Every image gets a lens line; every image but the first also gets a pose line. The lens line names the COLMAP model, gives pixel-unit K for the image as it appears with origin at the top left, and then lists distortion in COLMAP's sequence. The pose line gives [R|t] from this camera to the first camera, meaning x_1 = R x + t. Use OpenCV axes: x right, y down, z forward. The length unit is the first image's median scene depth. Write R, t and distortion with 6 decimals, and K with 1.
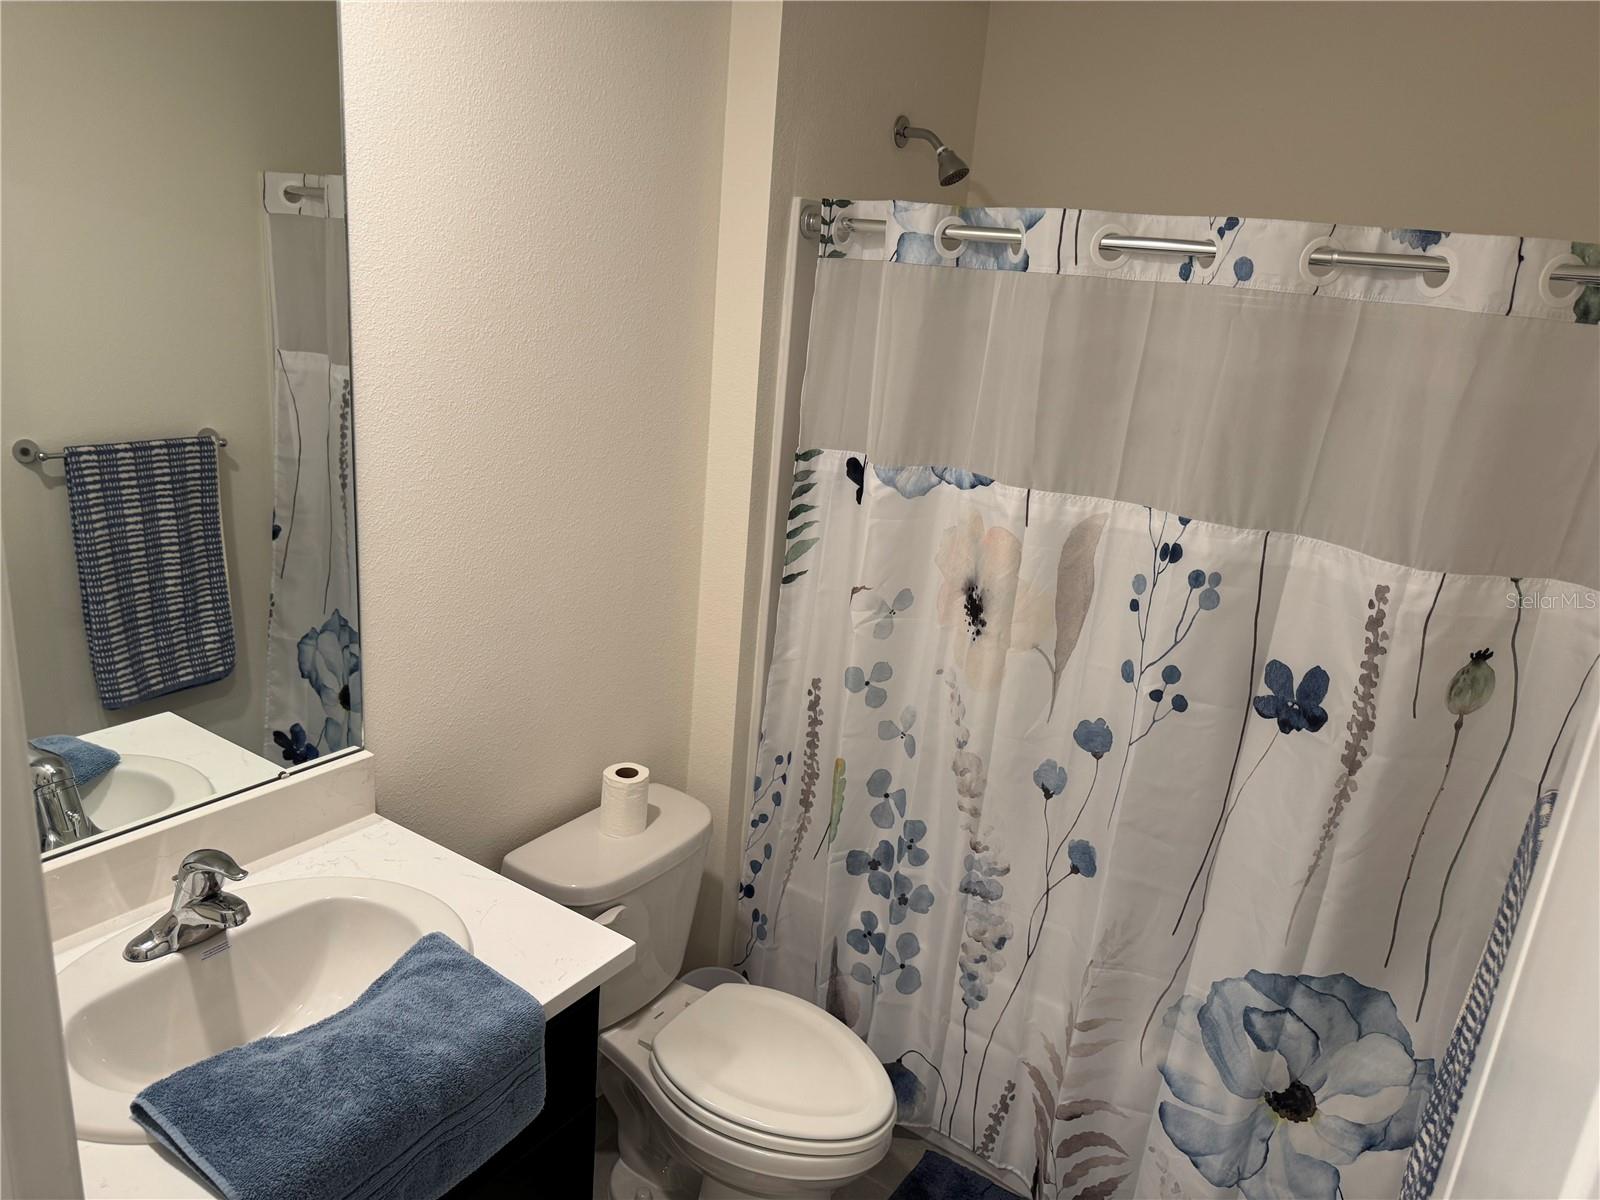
lens RADIAL K [[1137.6, 0, 788.8], [0, 1137.6, 601.3], [0, 0, 1]] dist [0.049583, -0.062399]
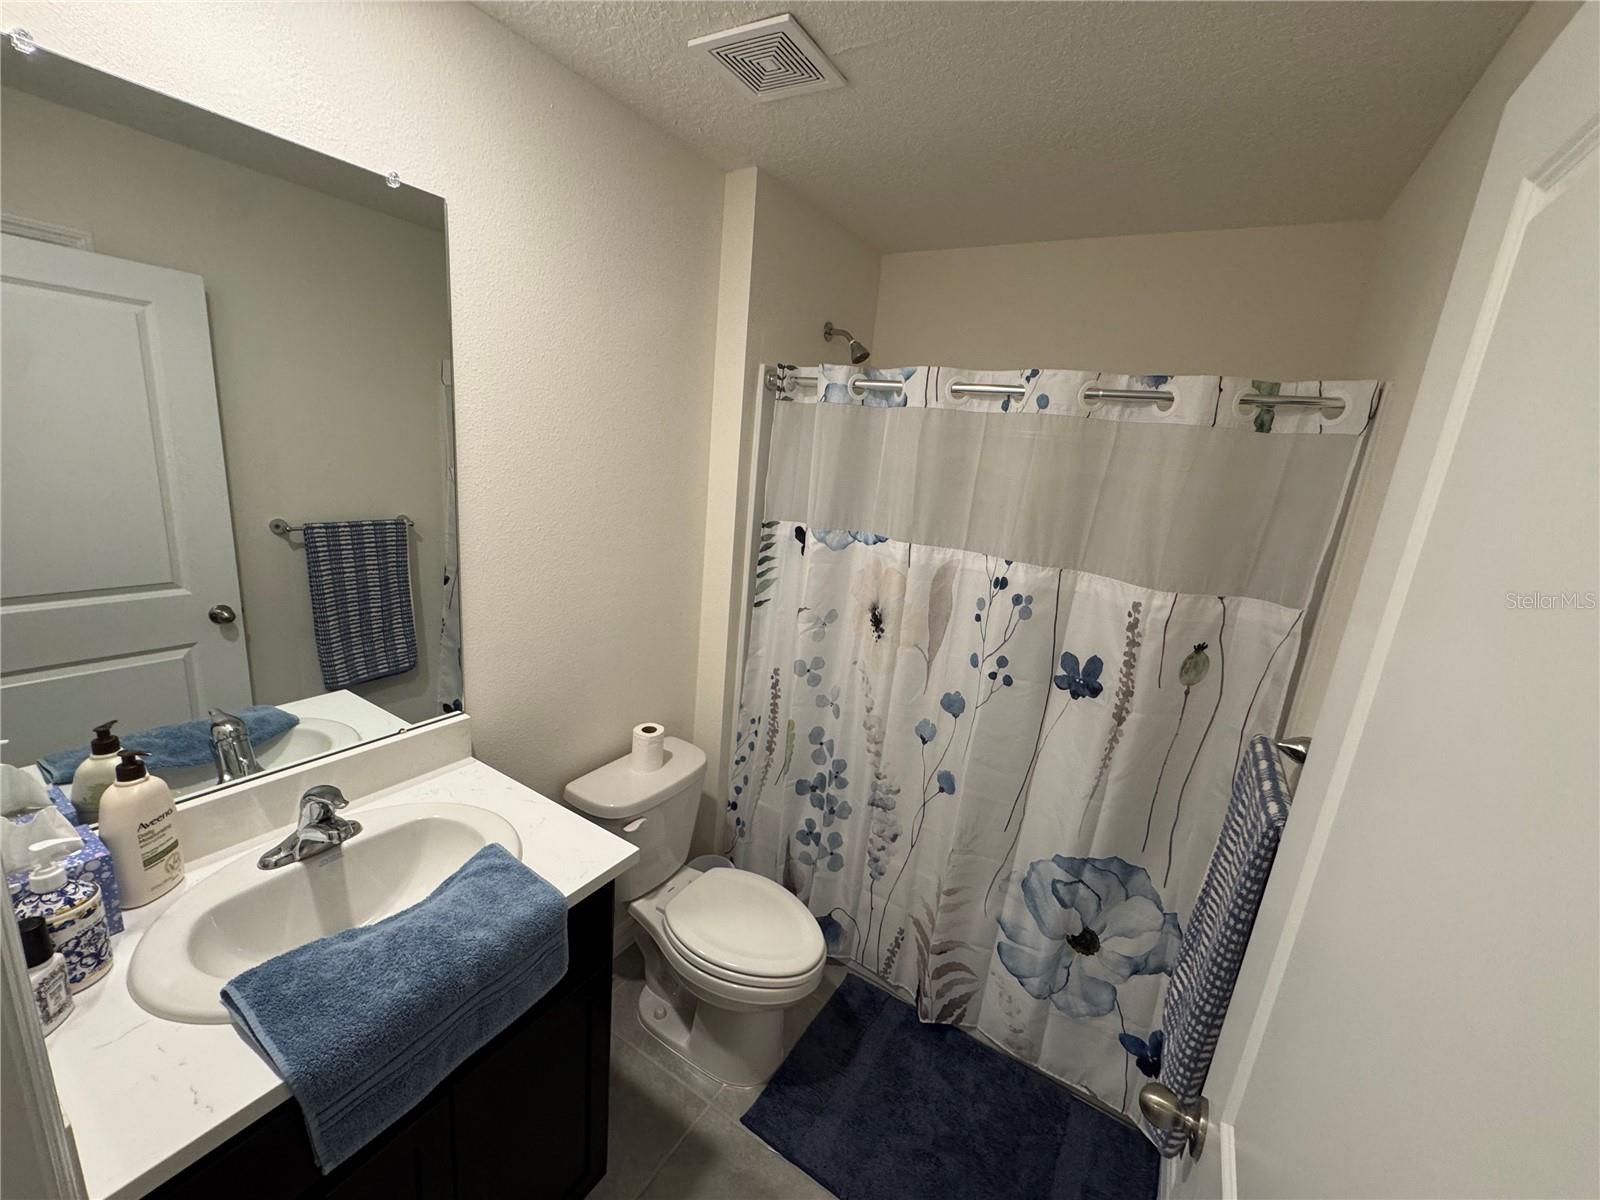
lens RADIAL K [[645.2, 0, 798.2], [0, 645.2, 595.6], [0, 0, 1]] dist [-0.010964, 0.003239]
pose [[0.999299, -0.000319, 0.037448, 0.025919], [0.002388, 0.998472, -0.055209, 0.021796], [-0.037373, 0.055260, 0.997772, 0.135594]]
